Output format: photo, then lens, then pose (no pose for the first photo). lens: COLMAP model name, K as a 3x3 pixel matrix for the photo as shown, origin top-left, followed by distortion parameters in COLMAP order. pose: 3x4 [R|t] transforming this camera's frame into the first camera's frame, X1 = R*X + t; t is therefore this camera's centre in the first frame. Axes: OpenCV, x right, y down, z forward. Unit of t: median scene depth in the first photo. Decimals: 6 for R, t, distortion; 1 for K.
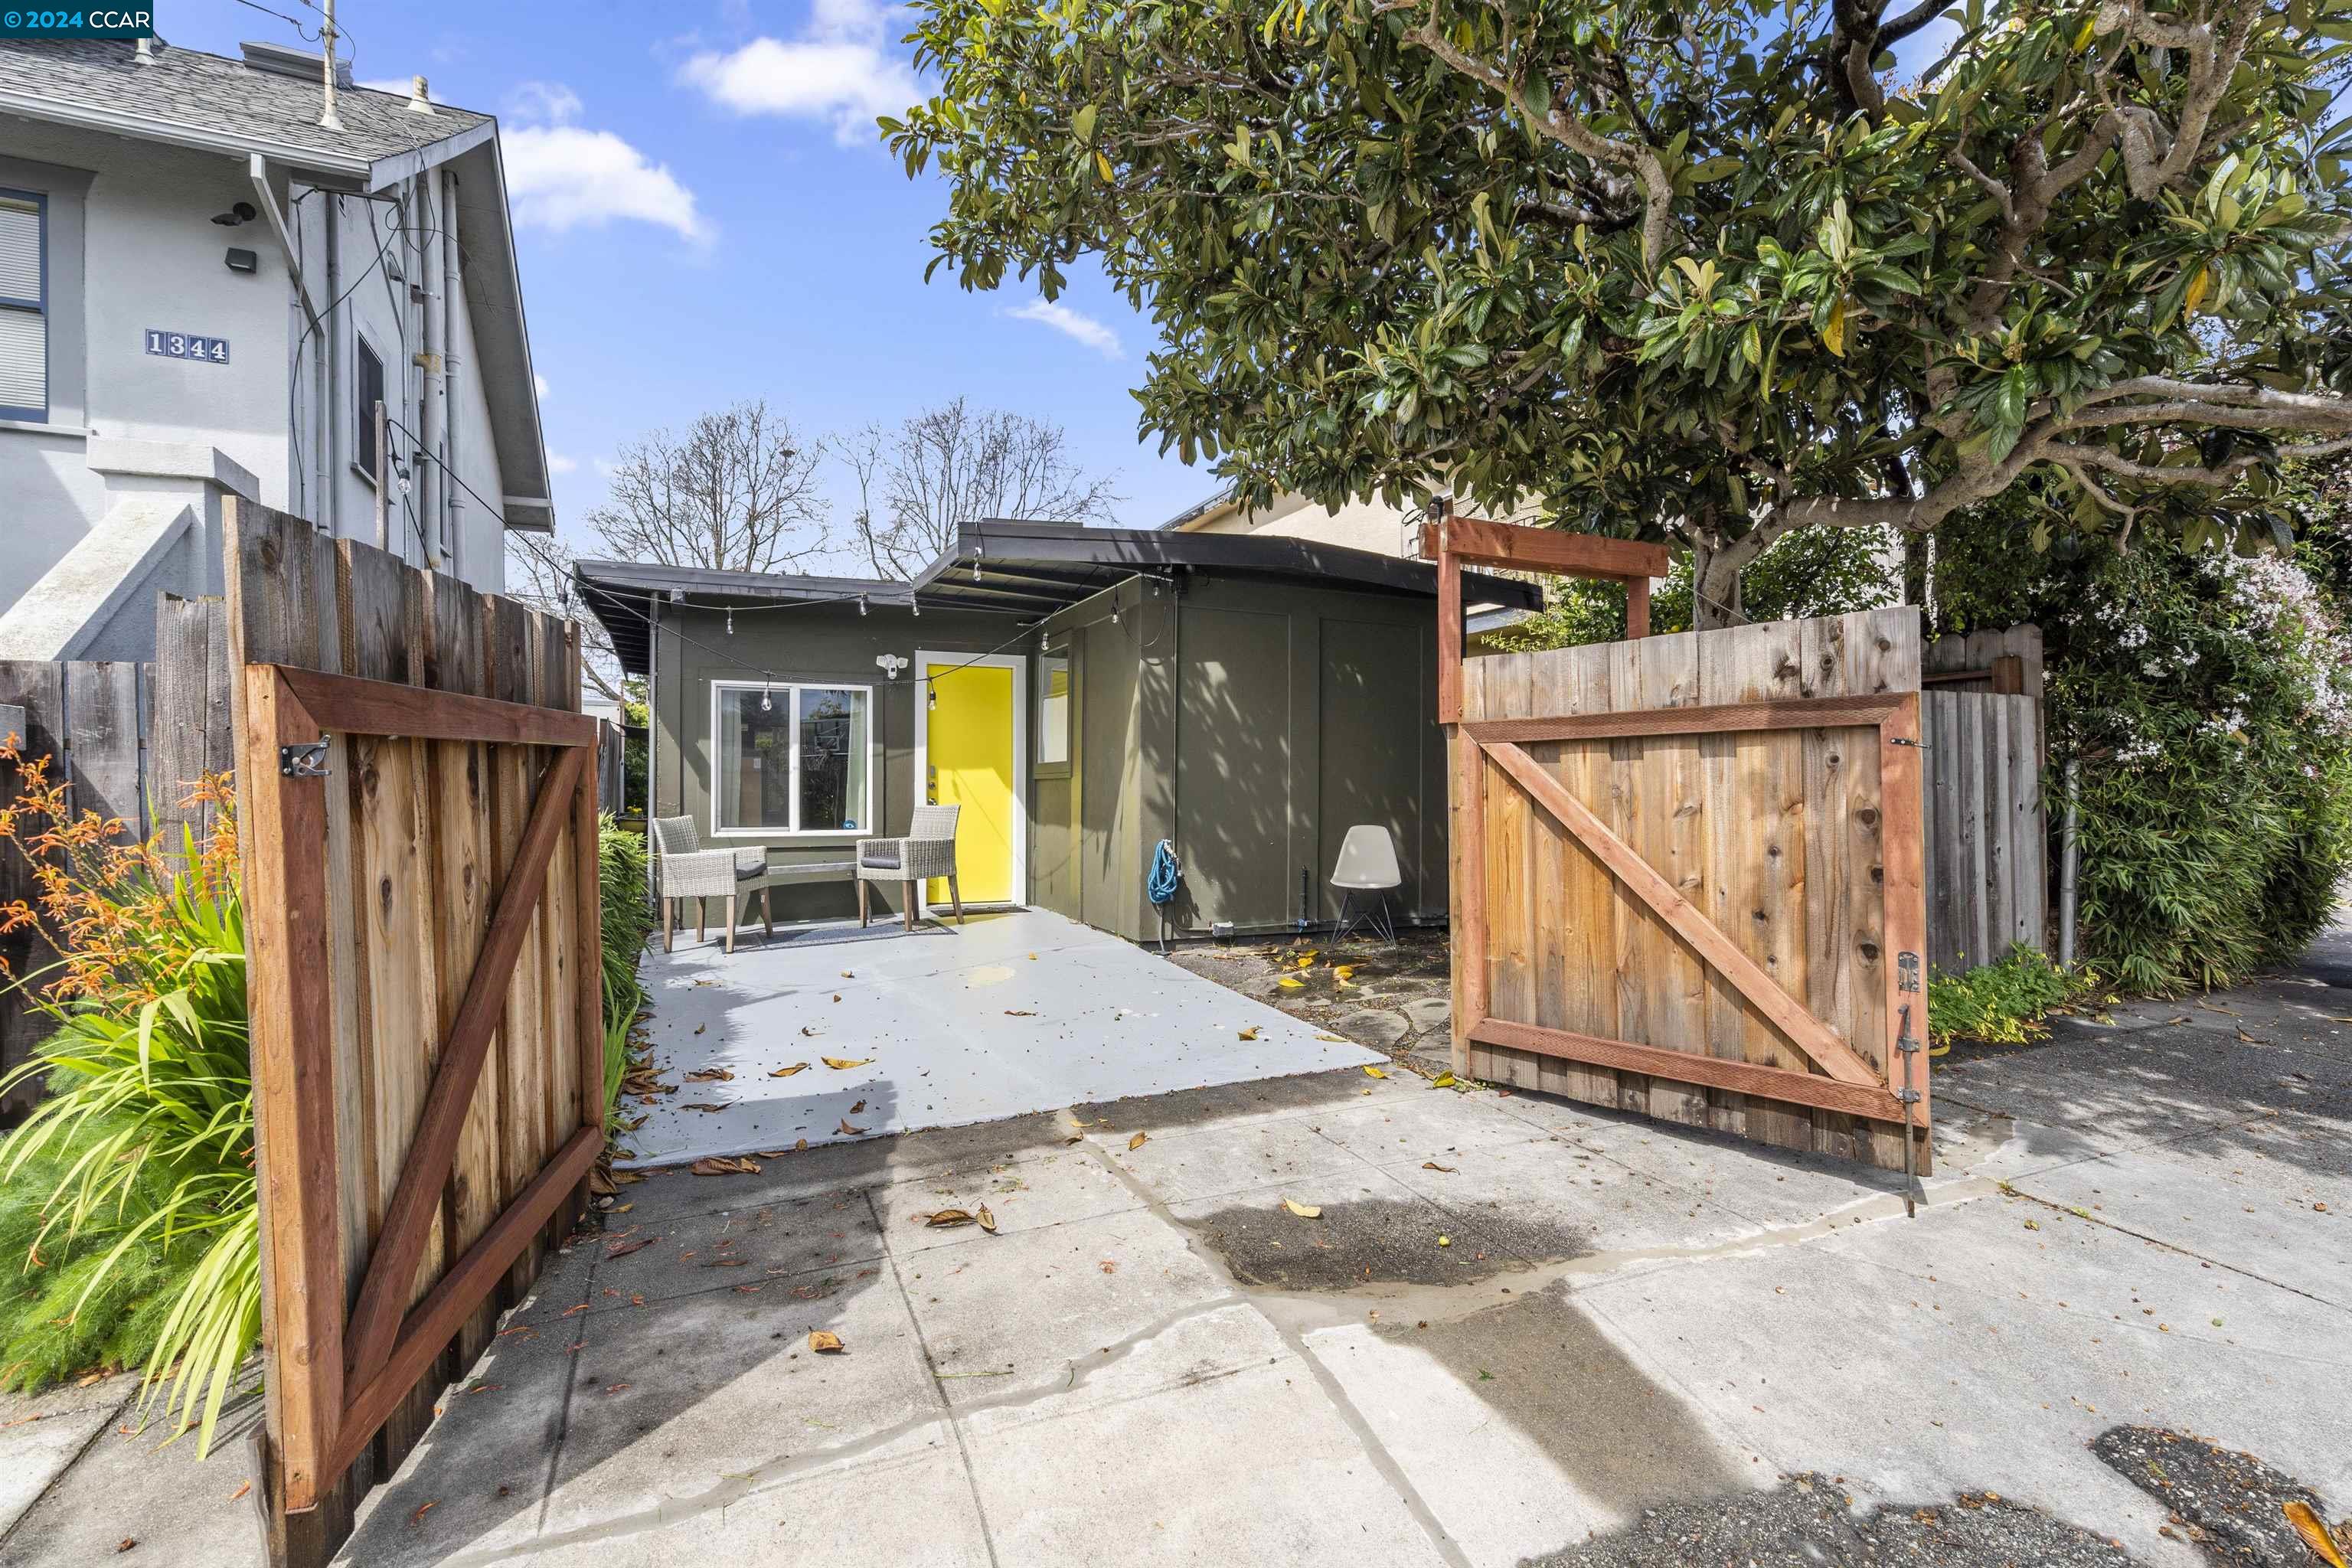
lens RADIAL K [[1072.2, 0, 1193.1], [0, 1072.2, 765.6], [0, 0, 1]] dist [-0.000321, 0.000070]
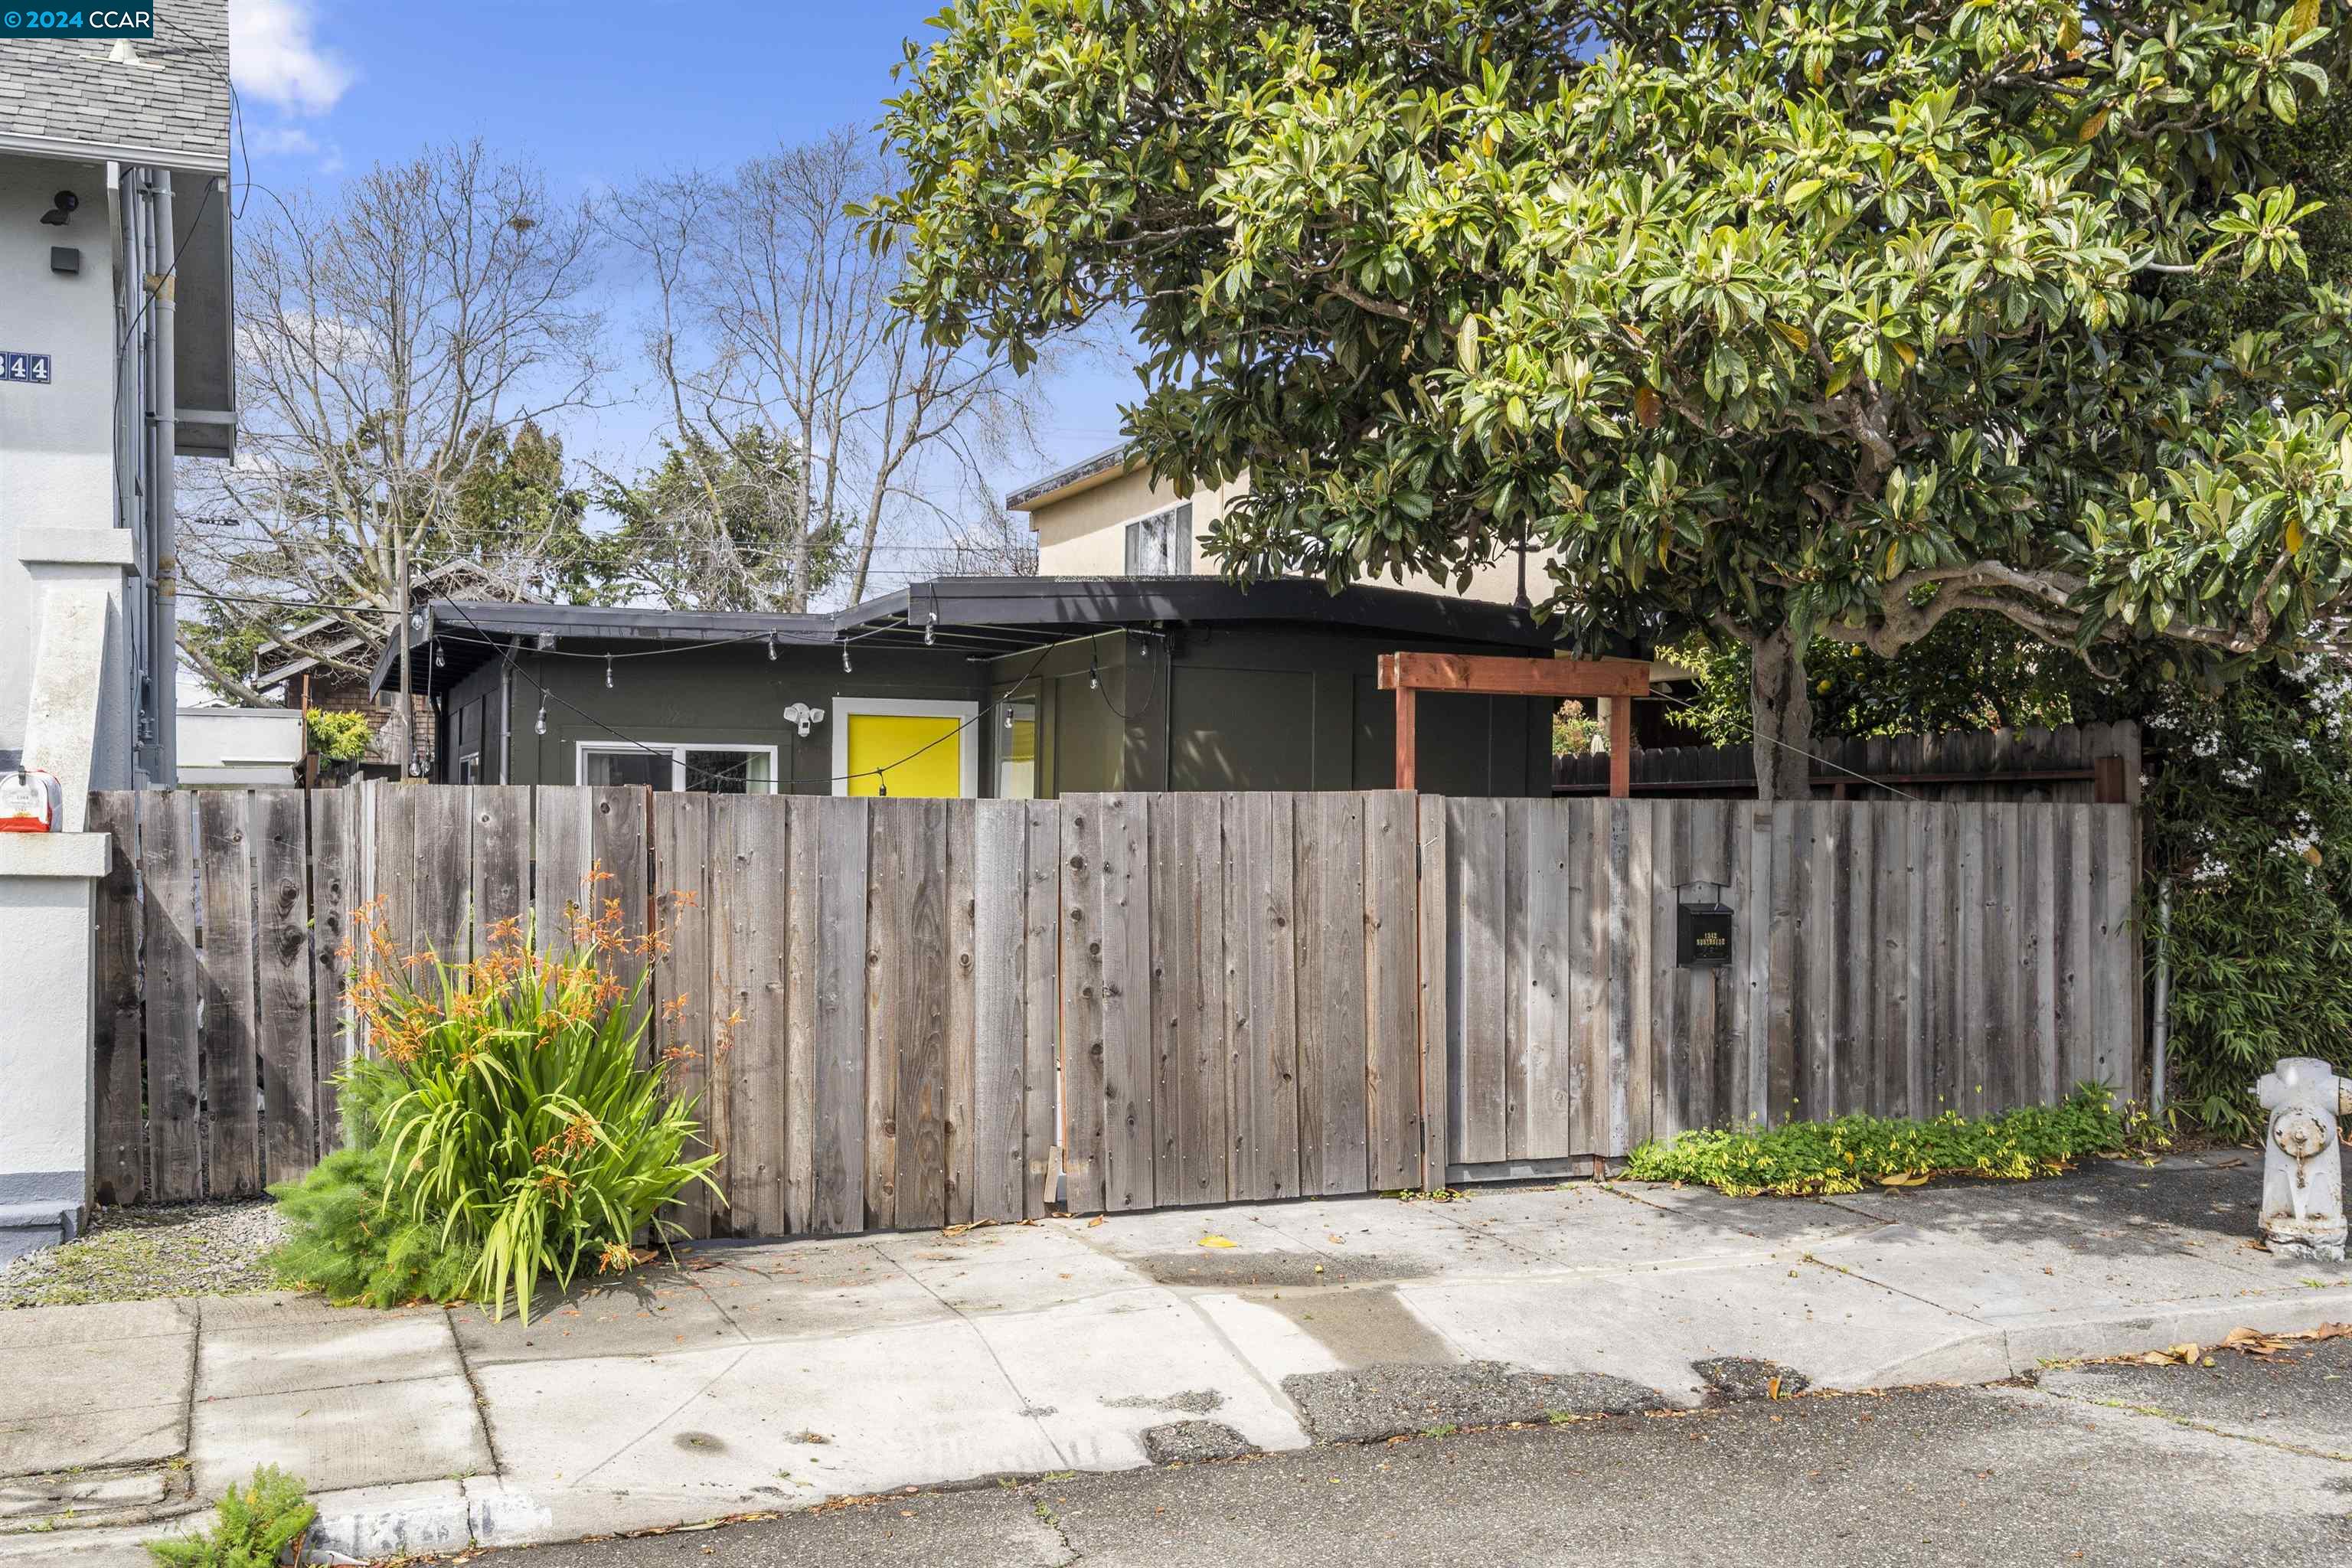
lens RADIAL K [[2257.3, 0, 1172.6], [0, 2257.3, 819.1], [0, 0, 1]] dist [0.007919, 0.015227]
pose [[0.998589, 0.006539, -0.052704, 0.078511], [-0.005650, 0.999840, 0.016992, -0.063103], [0.052807, -0.016670, 0.998466, -0.712595]]
